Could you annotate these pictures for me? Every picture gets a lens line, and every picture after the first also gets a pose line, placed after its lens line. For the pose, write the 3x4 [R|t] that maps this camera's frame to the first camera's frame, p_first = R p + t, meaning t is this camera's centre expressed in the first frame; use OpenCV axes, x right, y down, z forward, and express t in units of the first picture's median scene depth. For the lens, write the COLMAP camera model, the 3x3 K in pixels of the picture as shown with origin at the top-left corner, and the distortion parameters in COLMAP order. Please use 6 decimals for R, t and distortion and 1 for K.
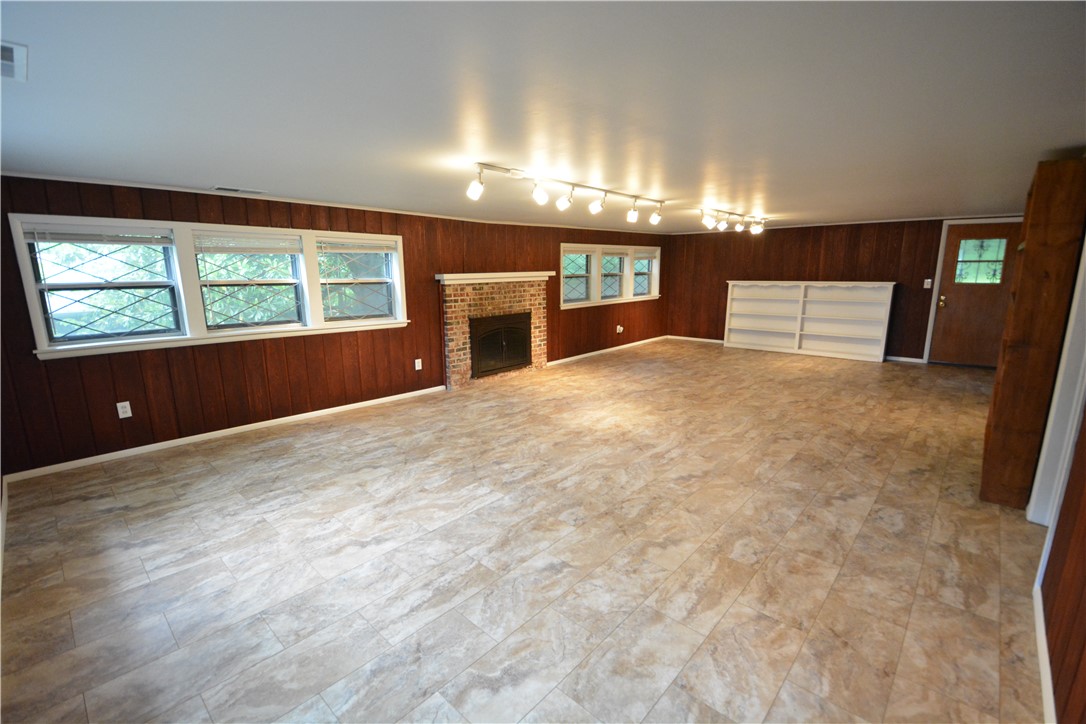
lens RADIAL K [[477.7, 0, 540.4], [0, 477.7, 364.8], [0, 0, 1]] dist [-0.003473, -0.005560]
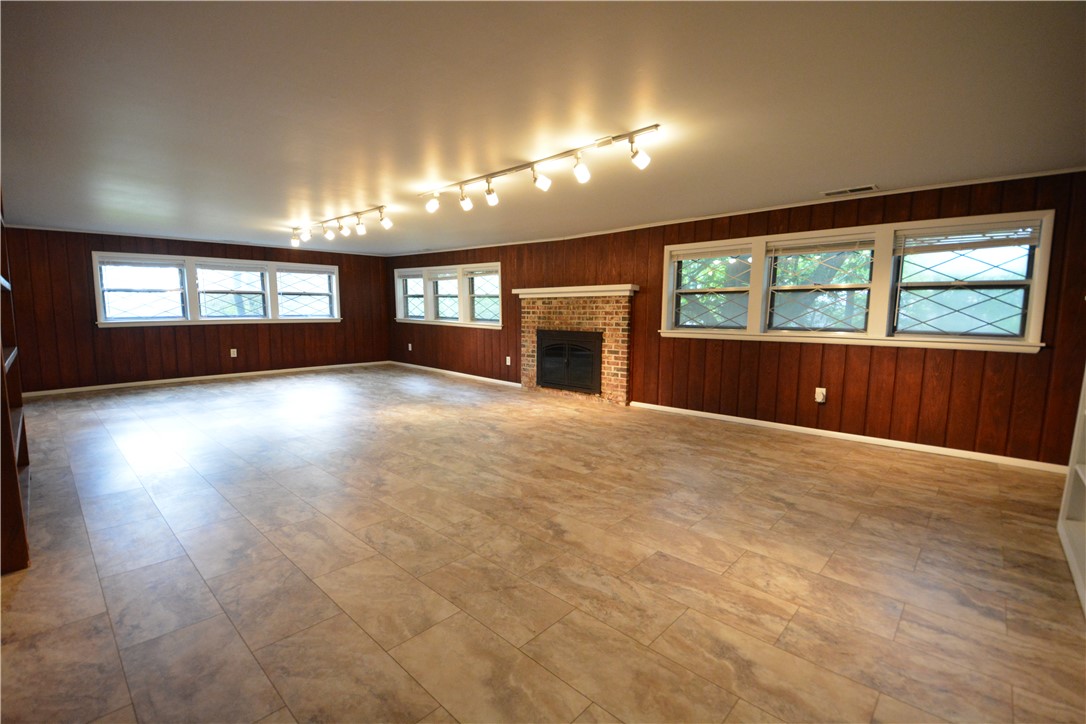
lens RADIAL K [[477.7, 0, 538.5], [0, 477.7, 365.1], [0, 0, 1]] dist [-0.003473, -0.005560]
pose [[-0.000221, 0.121800, -0.992555, 0.914467], [-0.208578, 0.970719, 0.119167, -0.143472], [0.978006, 0.207051, 0.025191, 0.957234]]
